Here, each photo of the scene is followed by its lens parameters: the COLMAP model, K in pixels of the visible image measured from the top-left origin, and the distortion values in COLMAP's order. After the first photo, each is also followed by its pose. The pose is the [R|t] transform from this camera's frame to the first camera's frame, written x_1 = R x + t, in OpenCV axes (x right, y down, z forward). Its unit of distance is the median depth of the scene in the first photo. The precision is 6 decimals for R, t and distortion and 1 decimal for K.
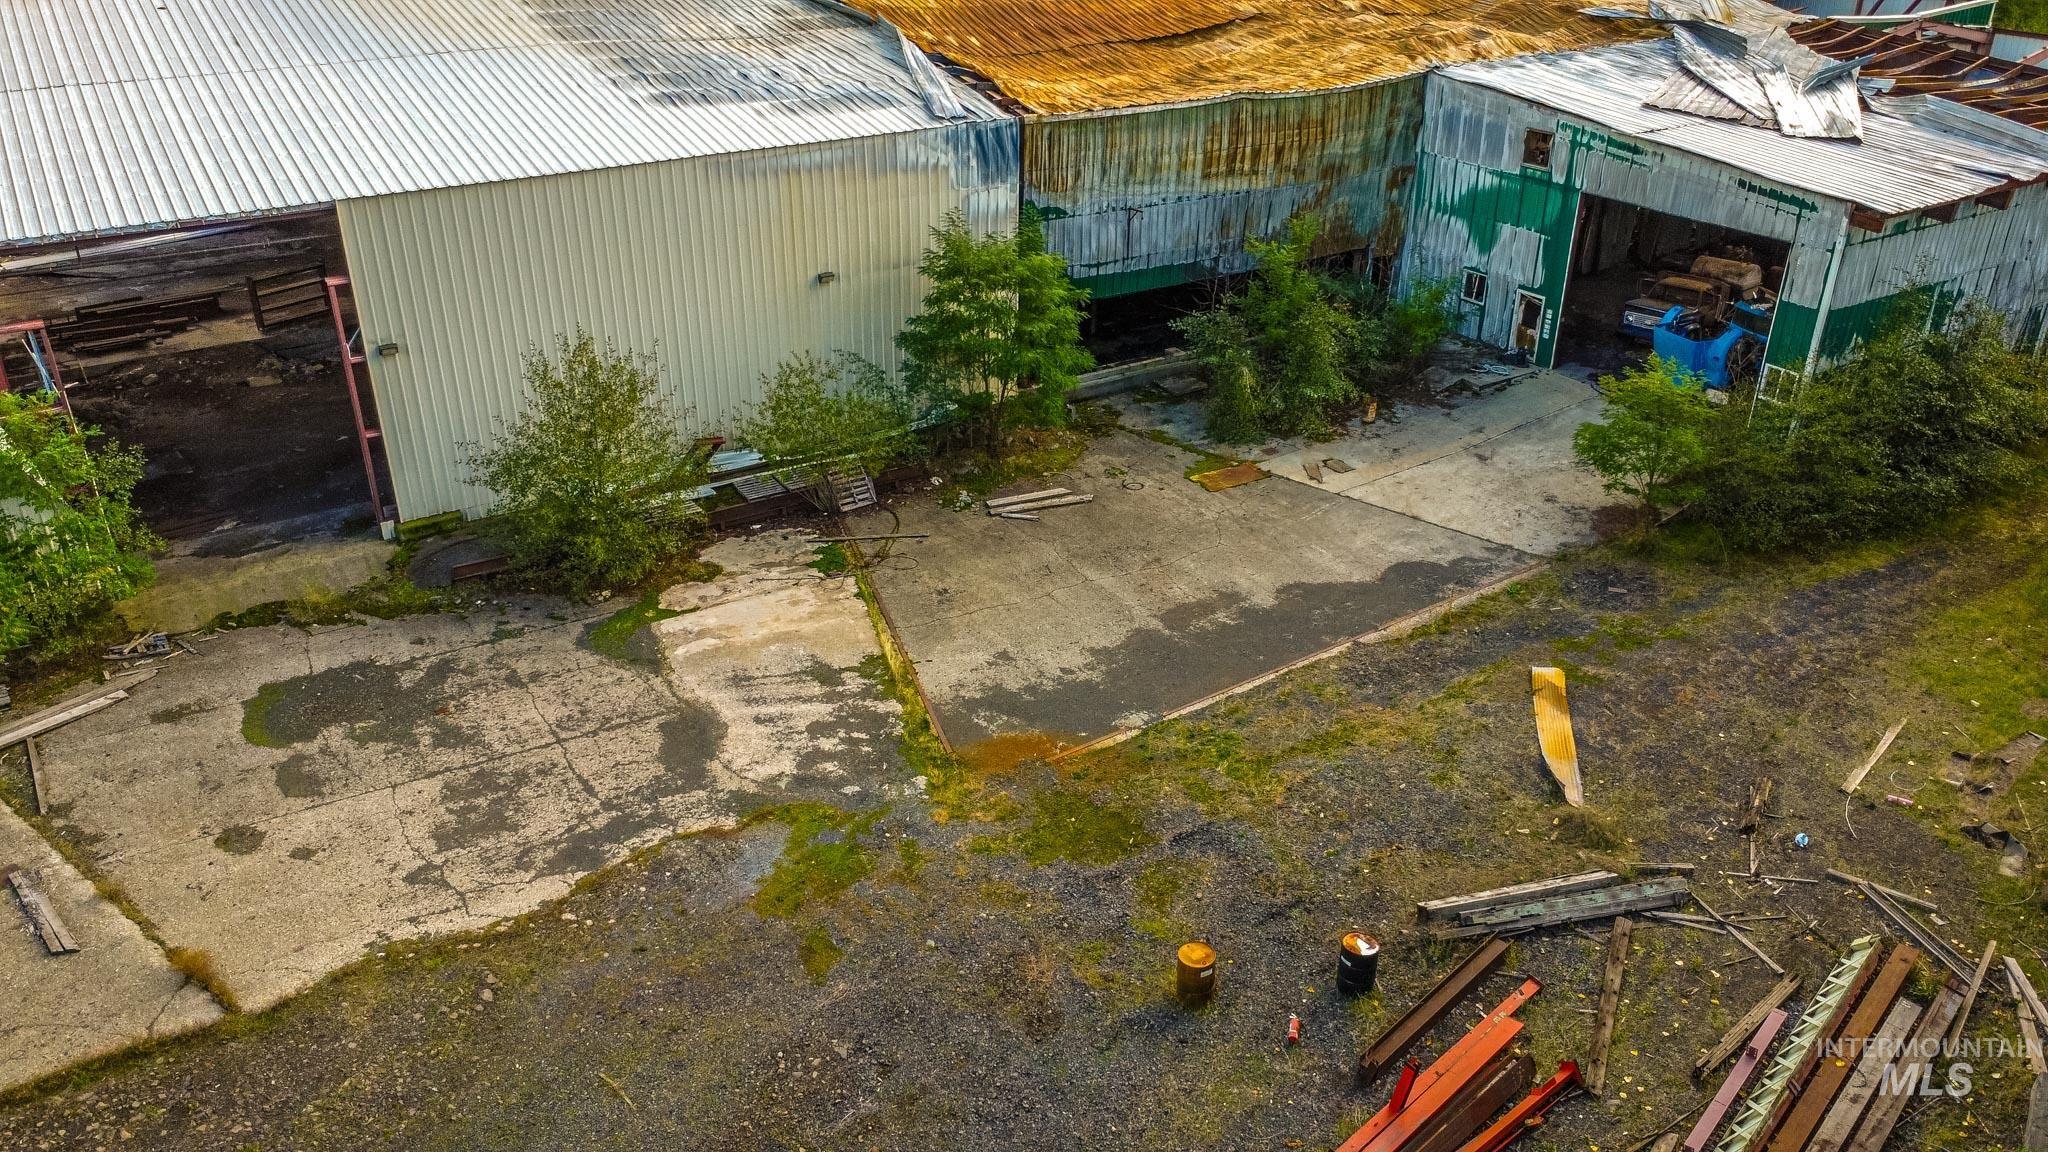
lens RADIAL K [[1534.9, 0, 1015.2], [0, 1534.9, 566.4], [0, 0, 1]] dist [0.003419, -0.008648]
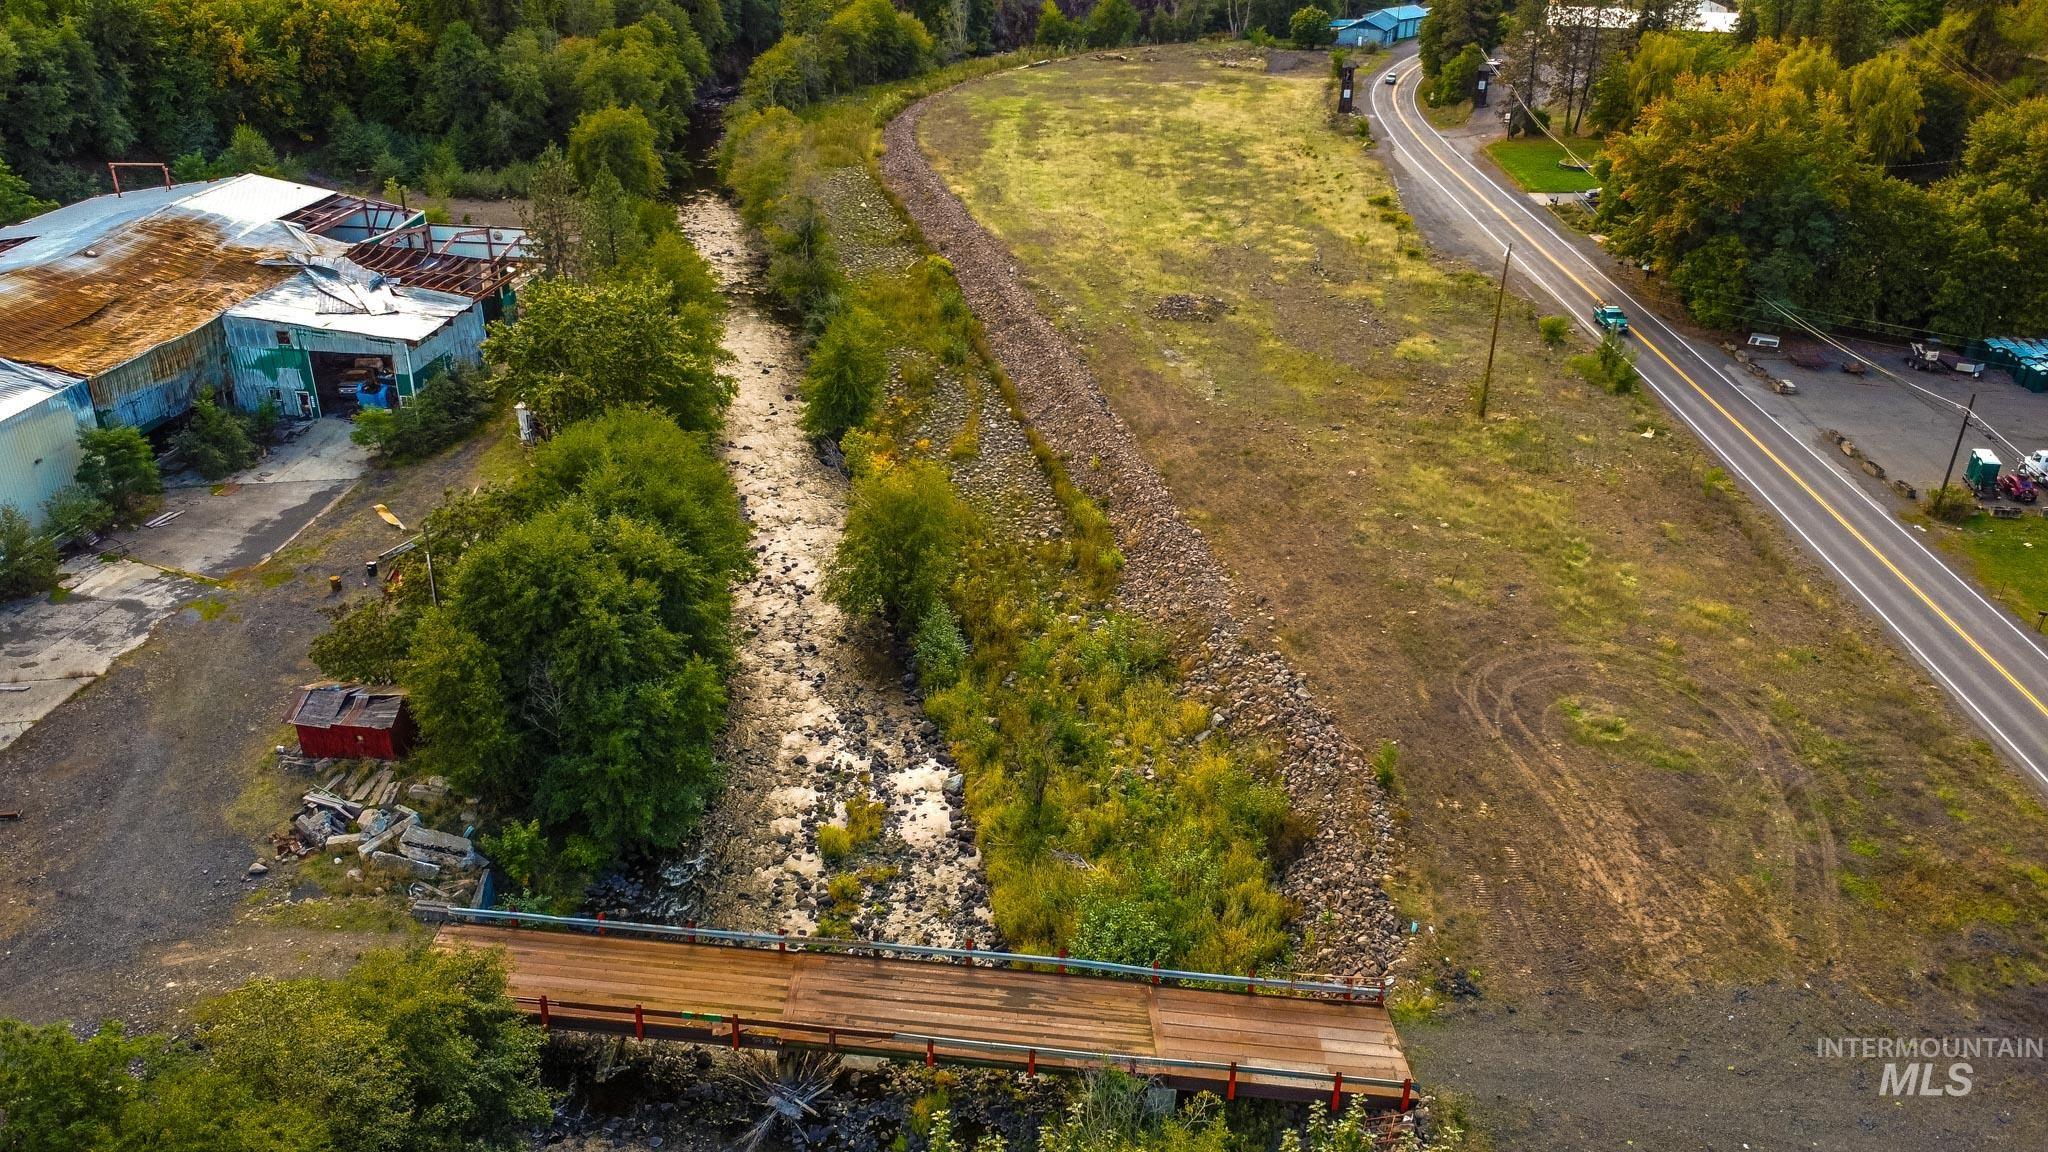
lens RADIAL K [[1534.9, 0, 1015.2], [0, 1534.9, 566.4], [0, 0, 1]] dist [0.003419, -0.008648]
pose [[0.631765, -0.334680, 0.699187, -0.950192], [0.340781, 0.930066, 0.137275, 0.171957], [-0.696233, 0.151545, 0.701636, -1.870547]]
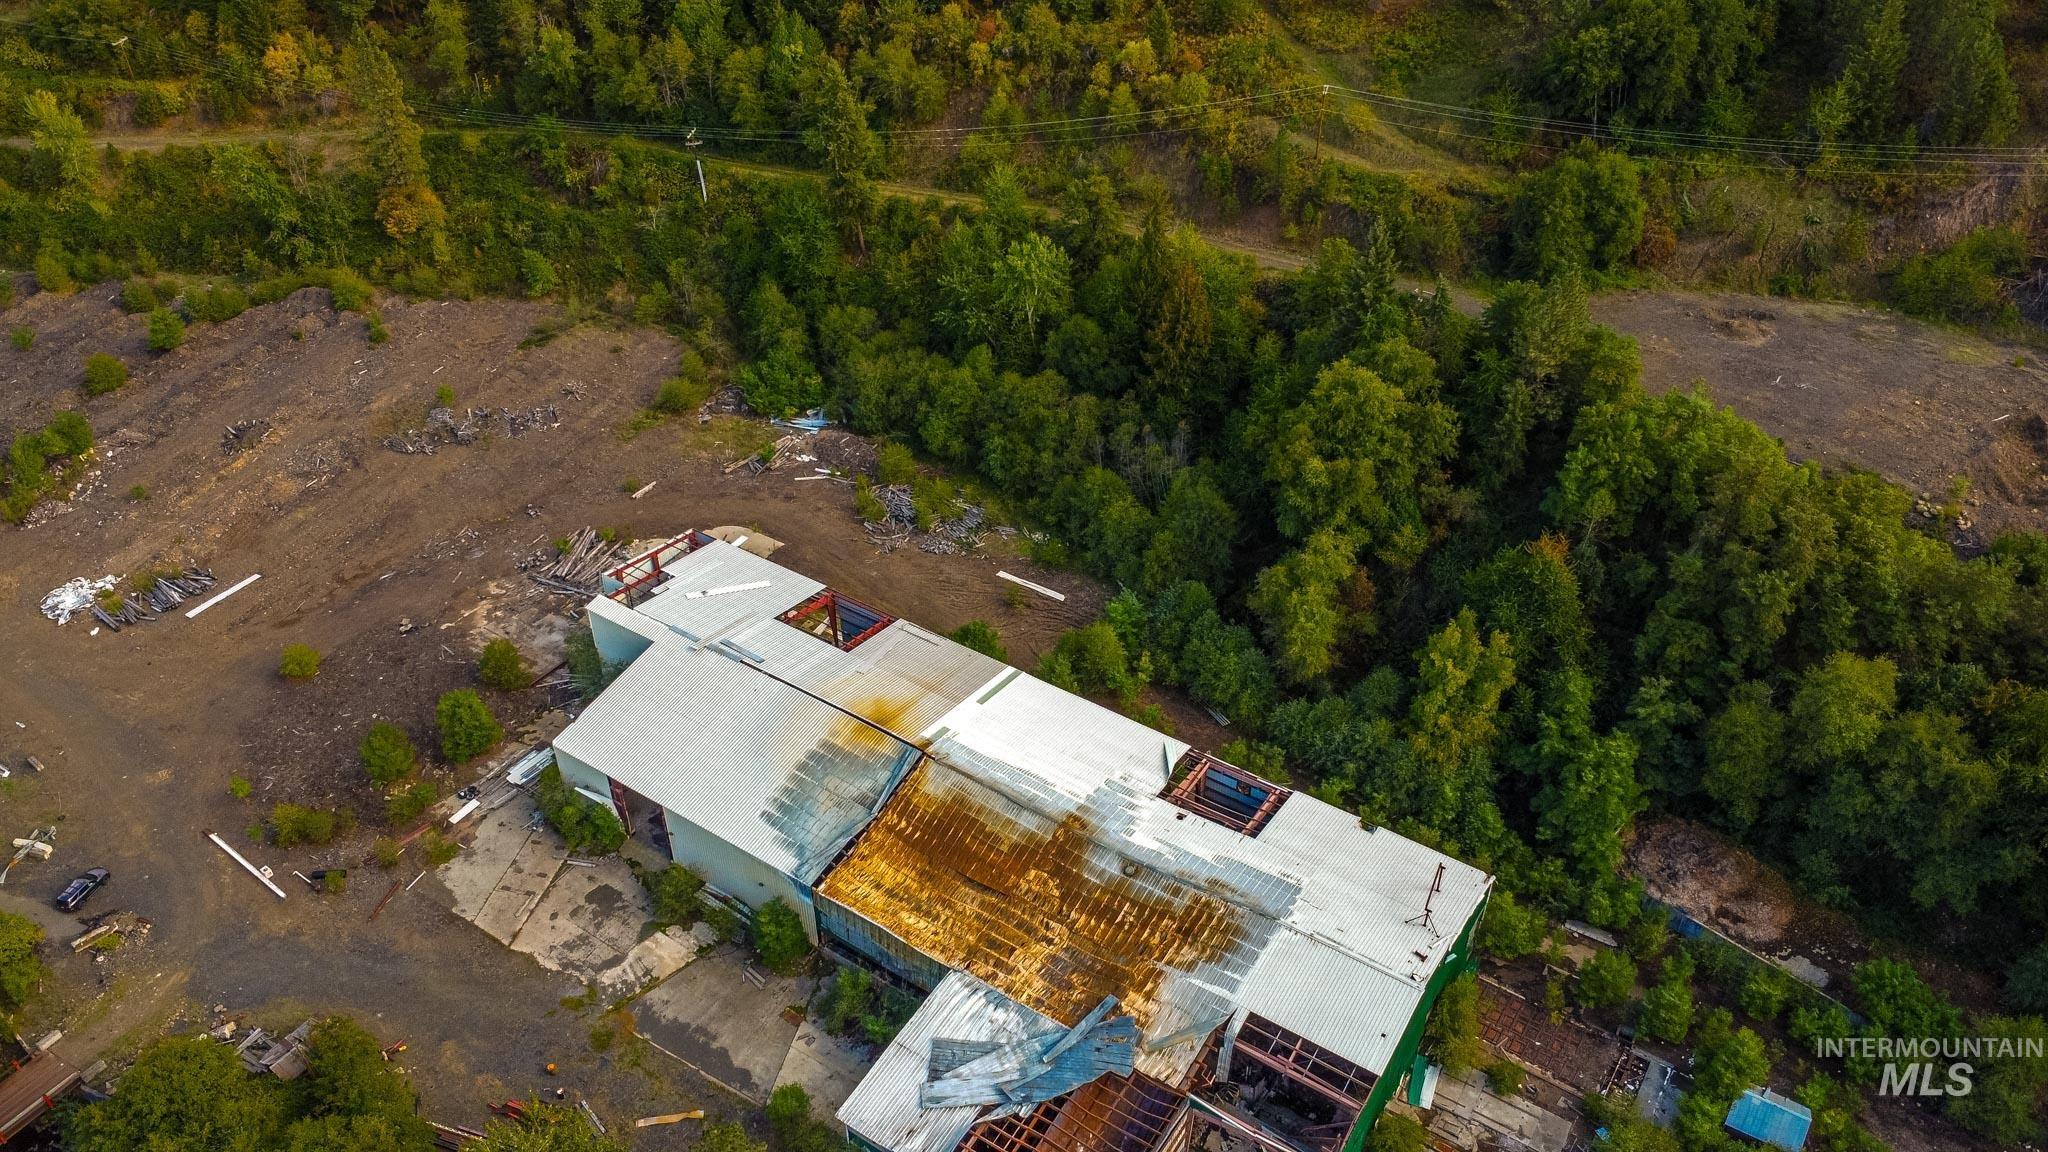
lens RADIAL K [[1534.9, 0, 1015.2], [0, 1534.9, 566.4], [0, 0, 1]] dist [0.003419, -0.008648]
pose [[0.412728, 0.551652, -0.724801, 2.285924], [-0.414130, 0.822384, 0.390103, -2.434587], [0.811266, 0.139155, 0.567876, -0.604858]]
